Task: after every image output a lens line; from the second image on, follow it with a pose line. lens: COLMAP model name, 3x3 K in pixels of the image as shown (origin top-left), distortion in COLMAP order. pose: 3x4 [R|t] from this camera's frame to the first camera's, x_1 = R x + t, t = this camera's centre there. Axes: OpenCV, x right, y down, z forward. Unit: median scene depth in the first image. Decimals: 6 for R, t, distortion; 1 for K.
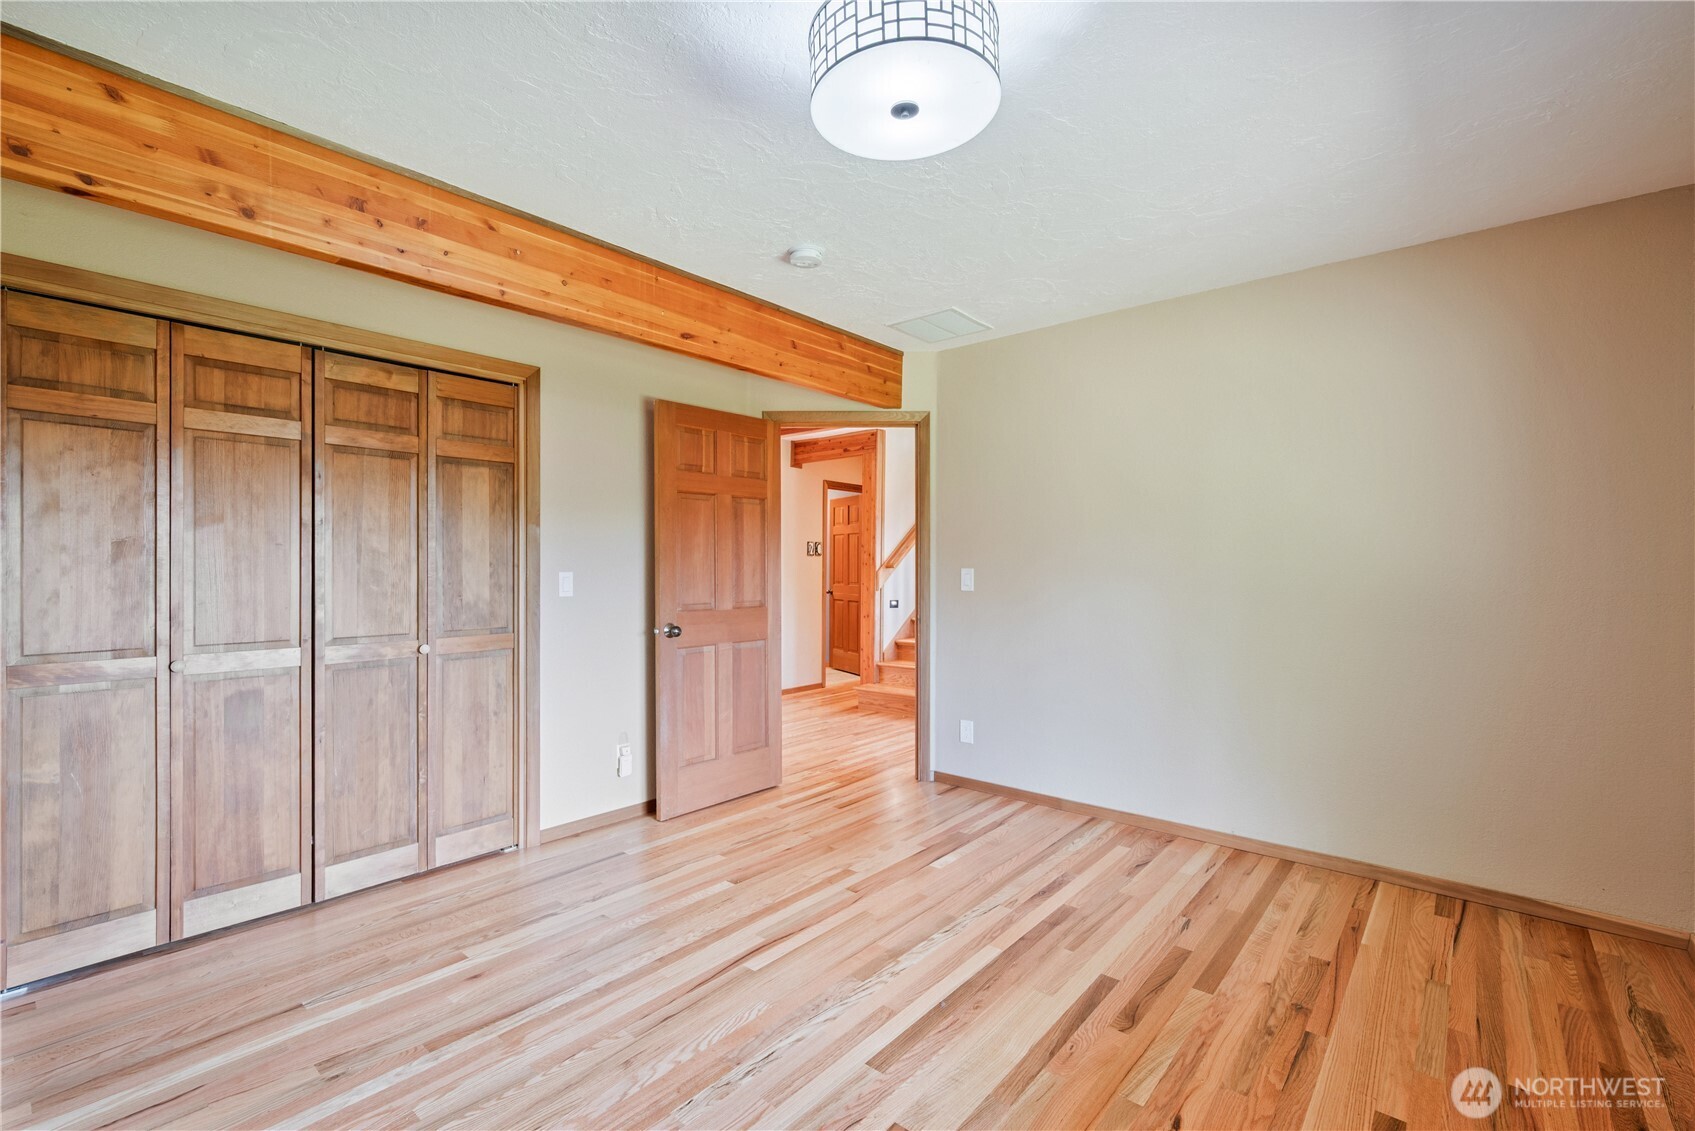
lens RADIAL K [[730.7, 0, 845.6], [0, 730.7, 565.6], [0, 0, 1]] dist [-0.000016, -0.000029]
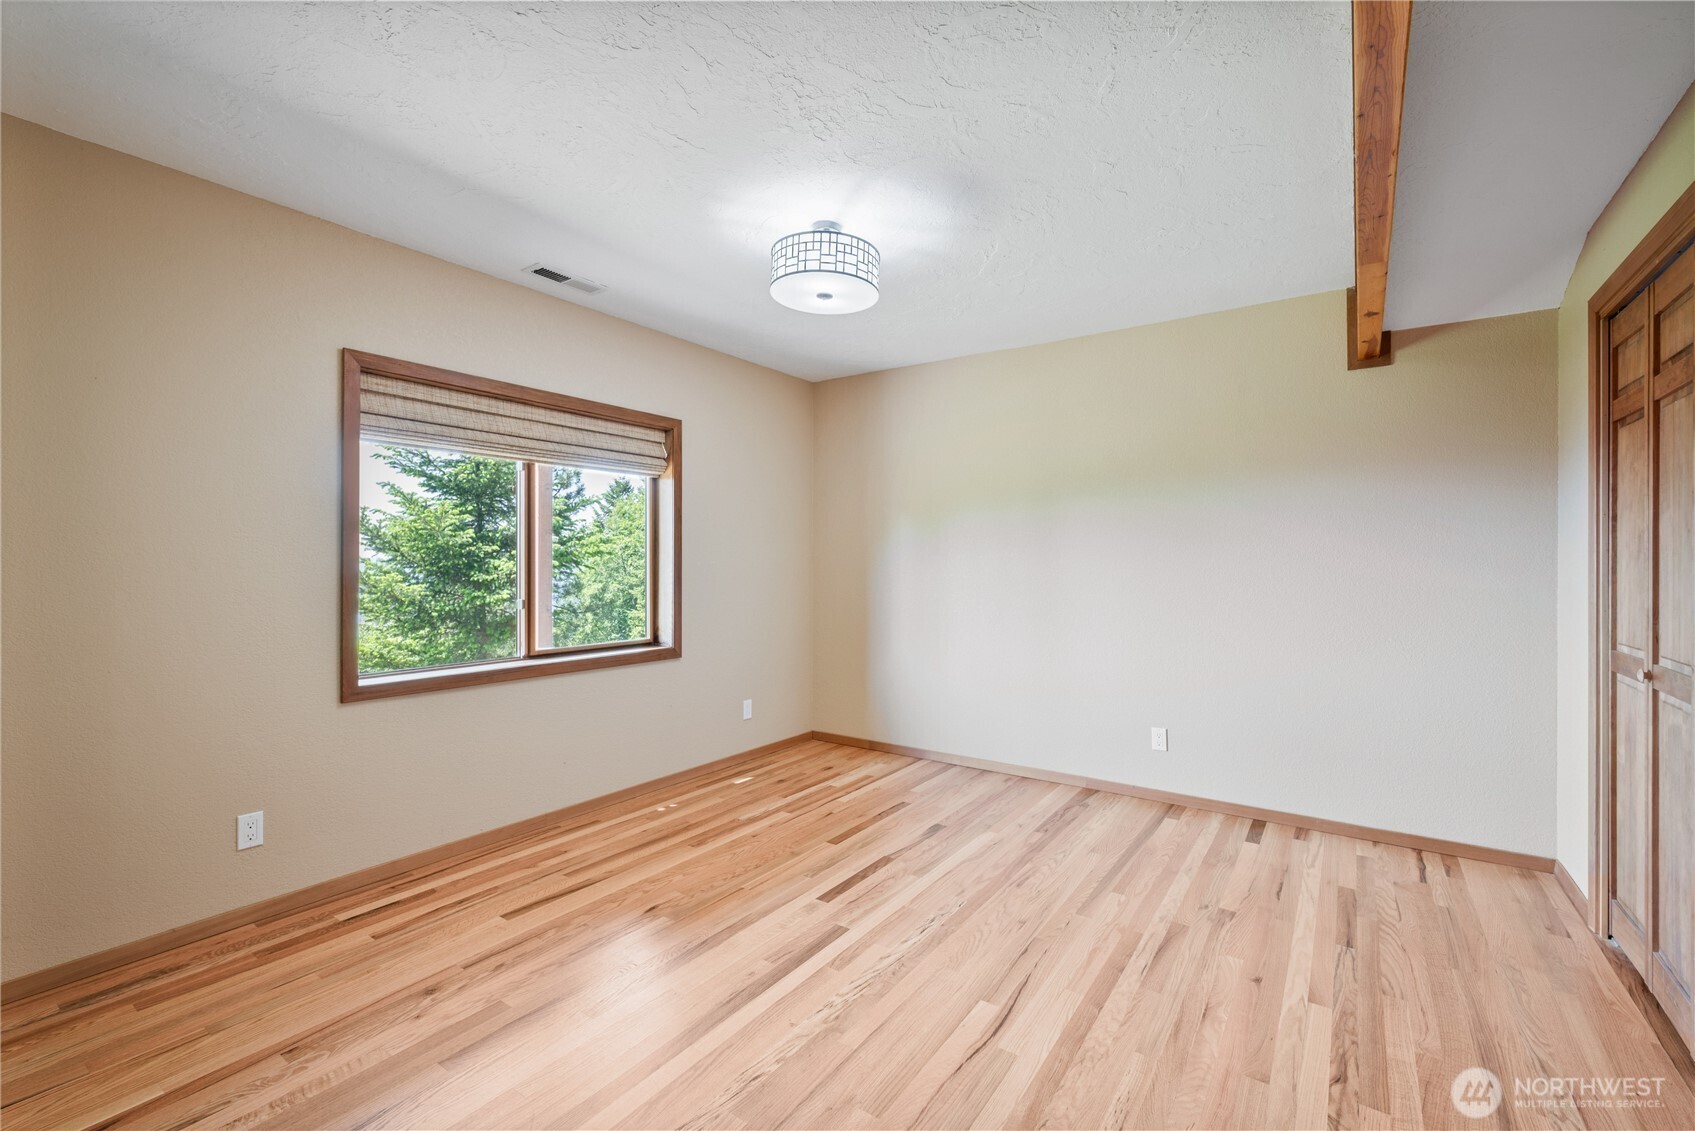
lens RADIAL K [[730.7, 0, 849.1], [0, 730.7, 563.3], [0, 0, 1]] dist [-0.000016, -0.000029]
pose [[-0.994857, -0.003625, -0.101225, 0.144949], [-0.003990, 0.999986, 0.003401, 0.004985], [0.101212, 0.003788, -0.994858, 2.031528]]
